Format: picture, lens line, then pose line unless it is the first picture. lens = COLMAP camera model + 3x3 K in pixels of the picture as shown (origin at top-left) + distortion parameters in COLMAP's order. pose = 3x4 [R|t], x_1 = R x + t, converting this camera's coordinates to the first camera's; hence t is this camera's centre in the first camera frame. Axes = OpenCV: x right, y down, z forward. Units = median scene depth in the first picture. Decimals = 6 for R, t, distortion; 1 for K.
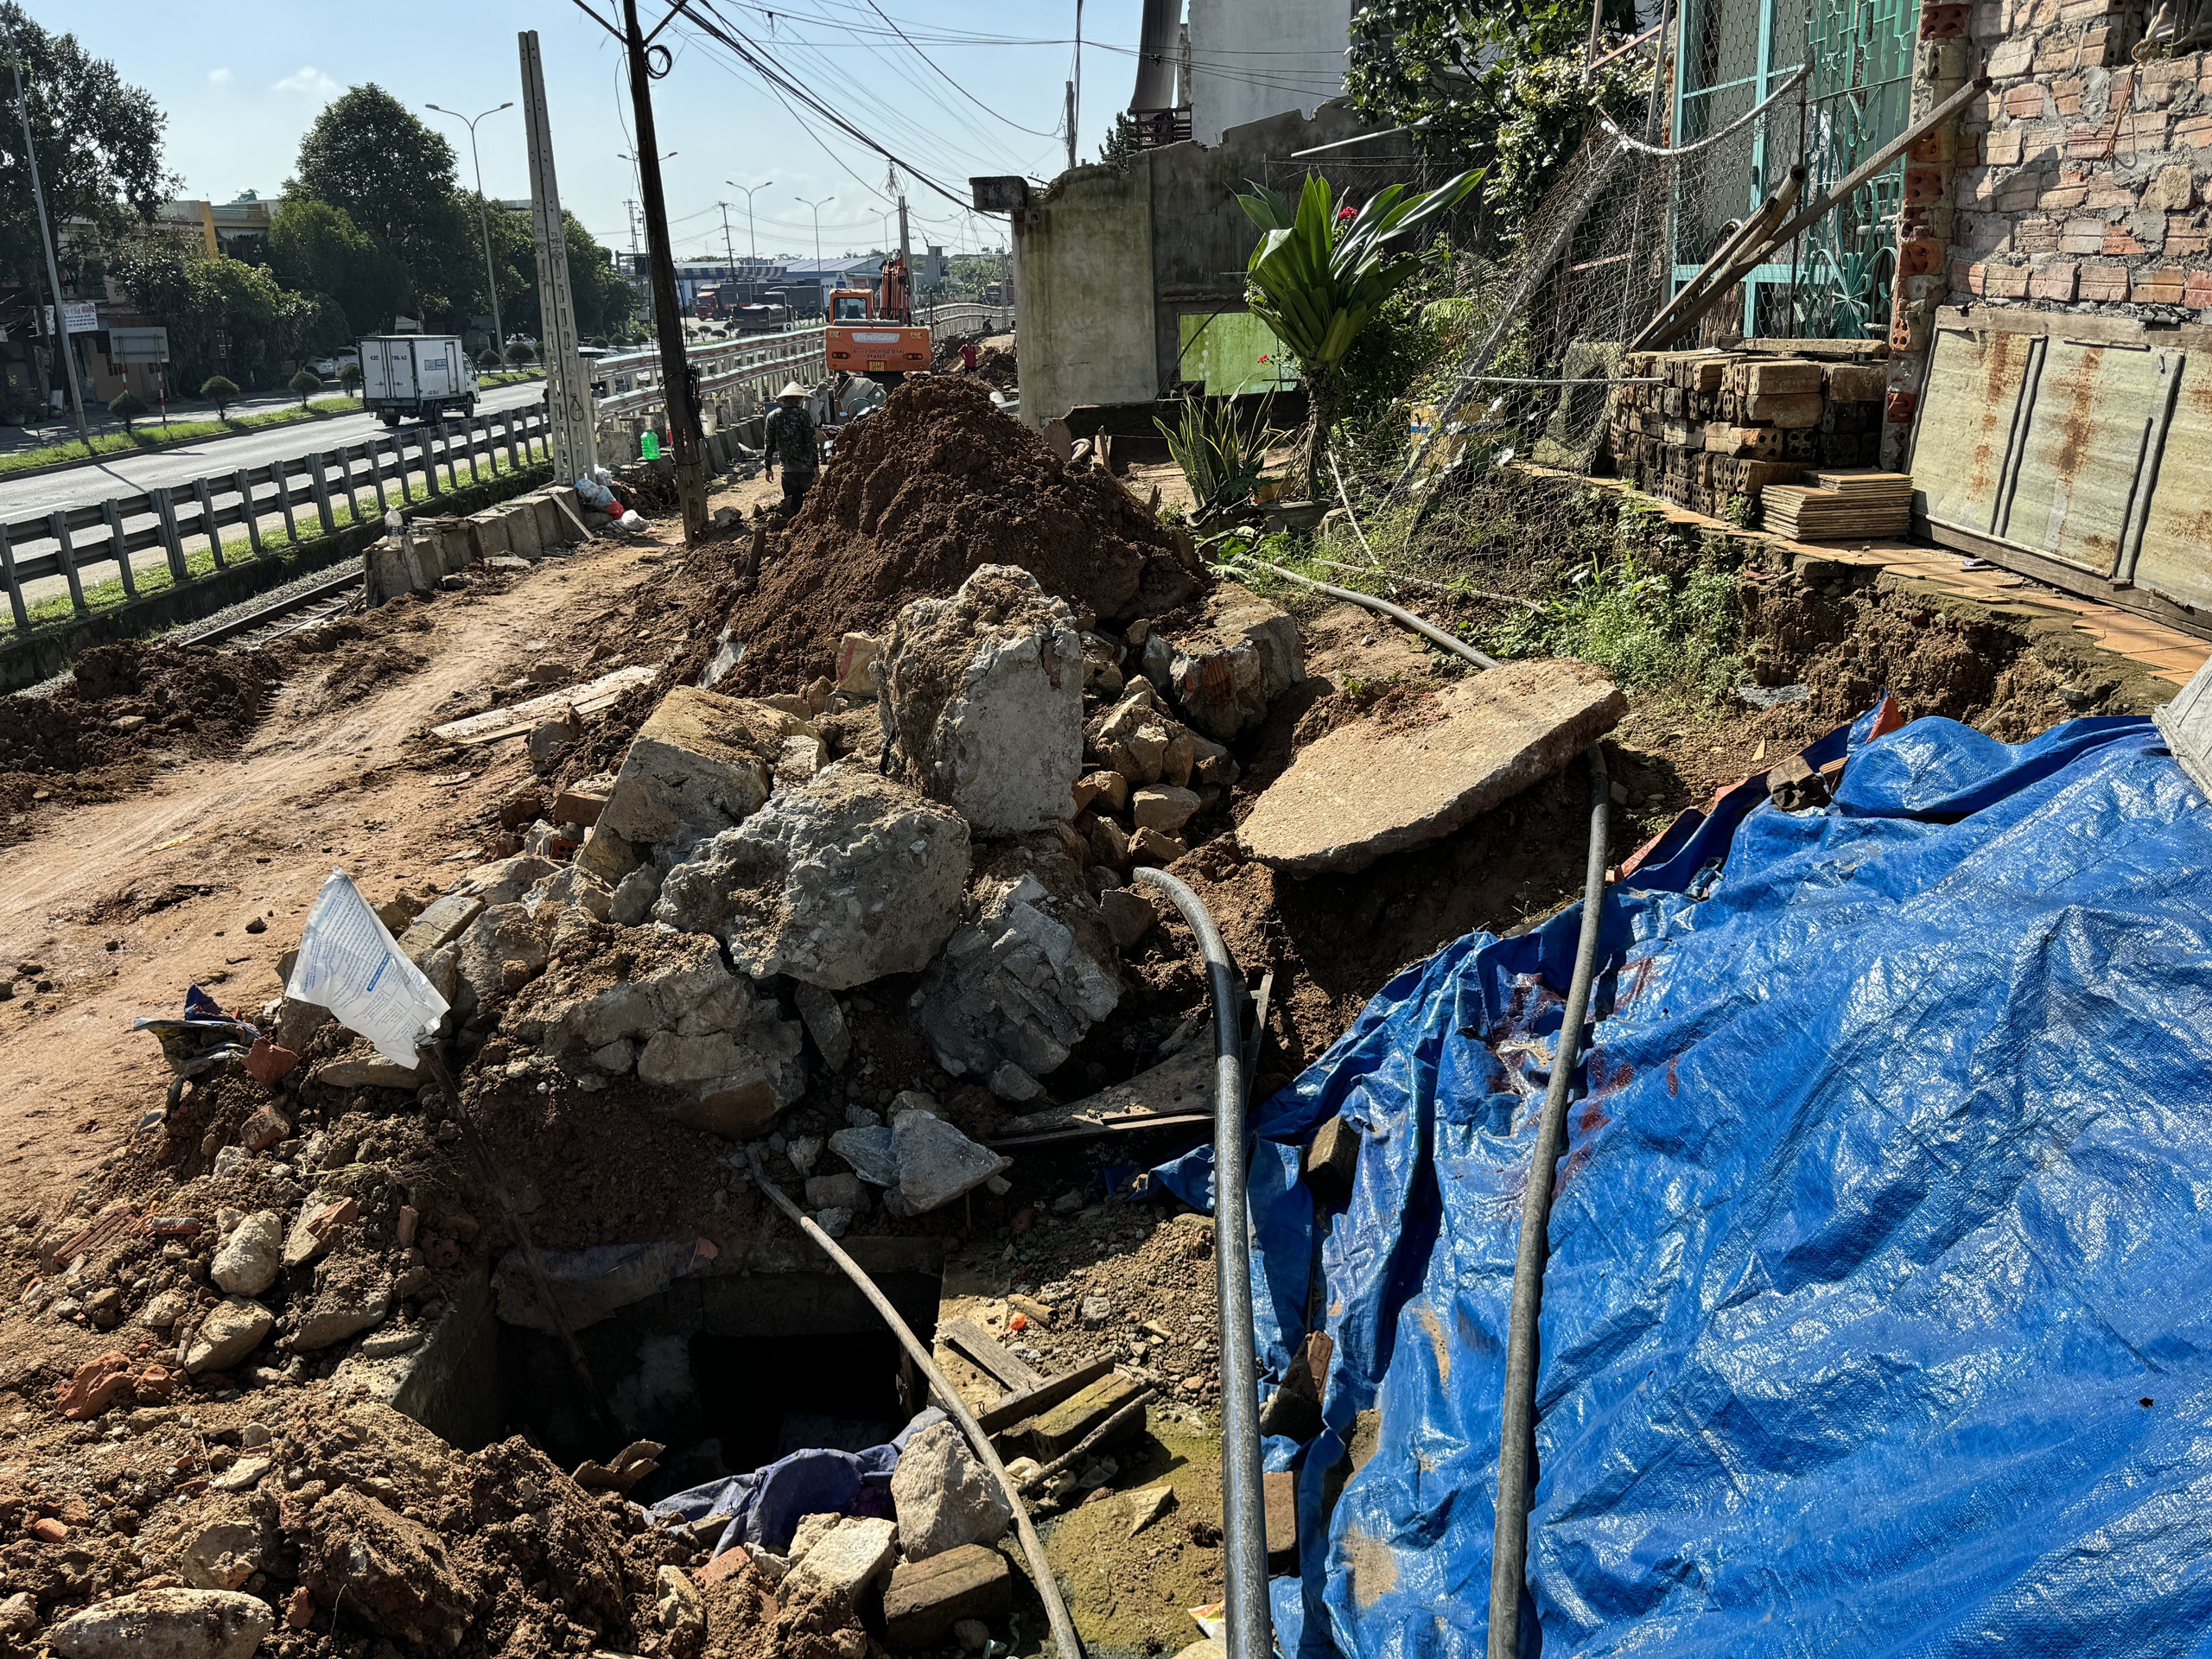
lens RADIAL K [[1920.1, 0, 1108.7], [0, 1920.1, 827.9], [0, 0, 1]] dist [0.050188, -0.054798]
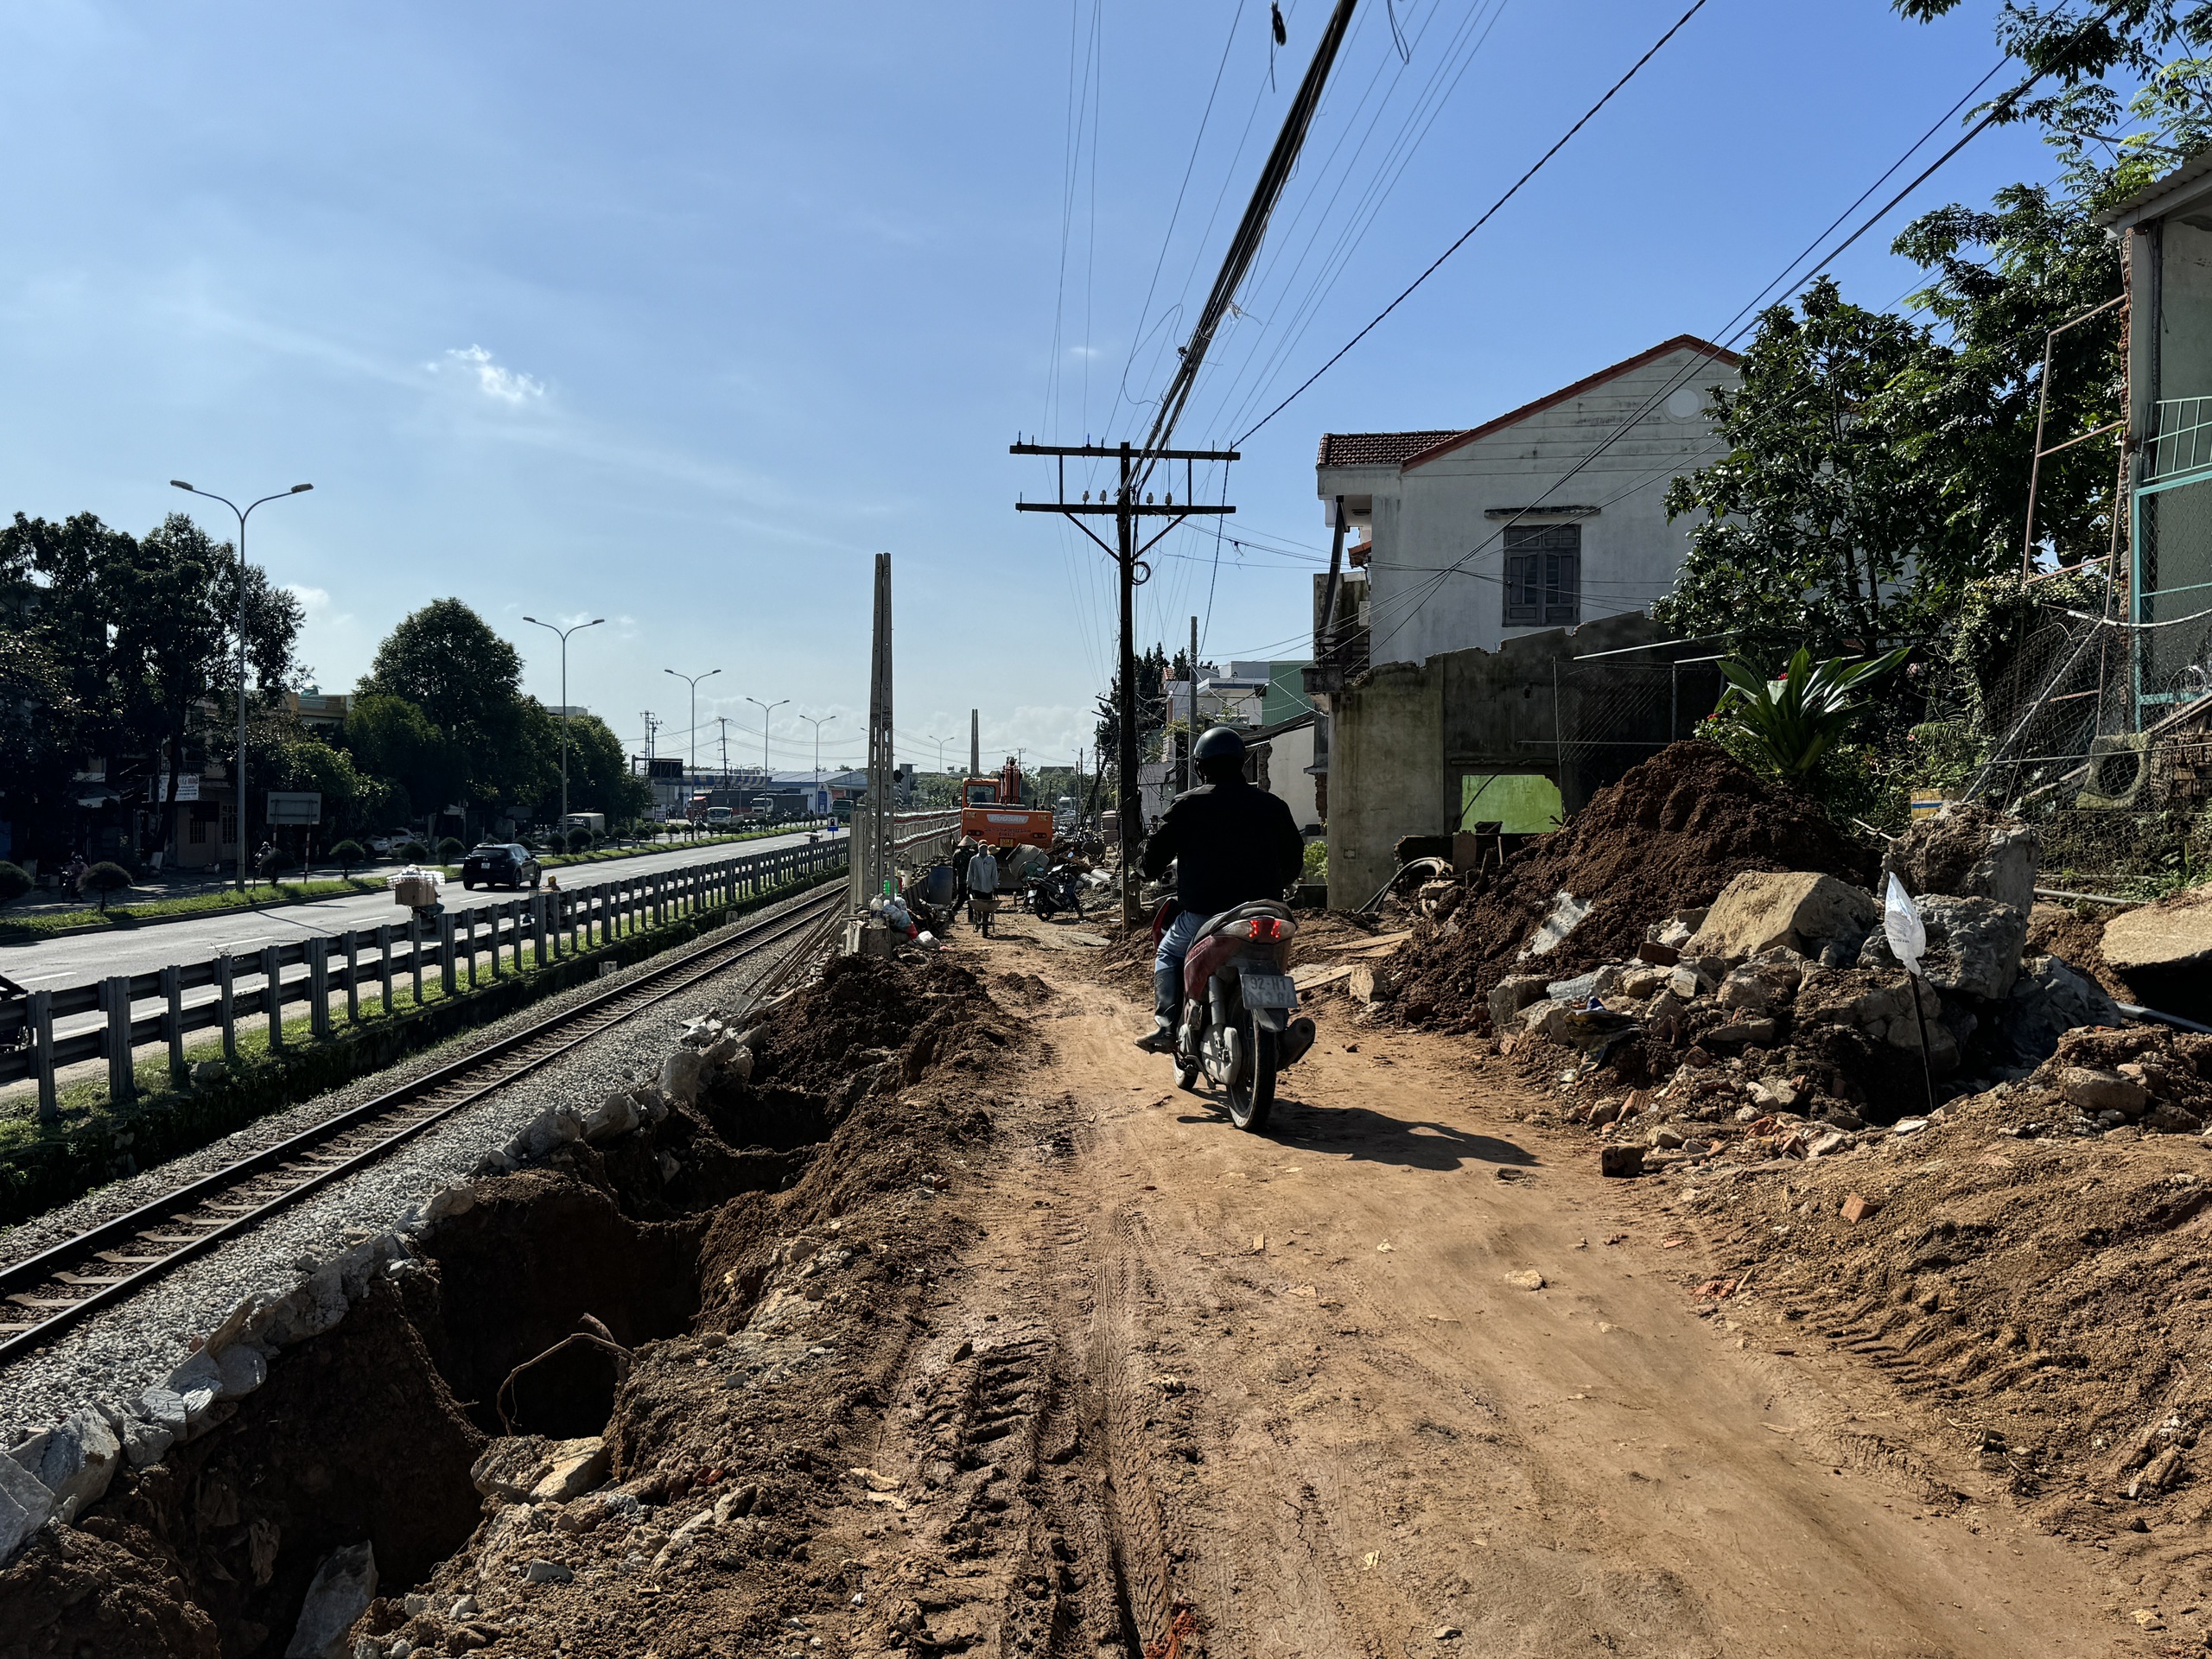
lens RADIAL K [[1920.1, 0, 1106.5], [0, 1920.1, 834.2], [0, 0, 1]] dist [0.050188, -0.054798]
pose [[0.998052, 0.037374, 0.049953, -0.077715], [-0.022997, 0.964713, -0.262299, 0.031416], [-0.057994, 0.260639, 0.963693, -0.055404]]
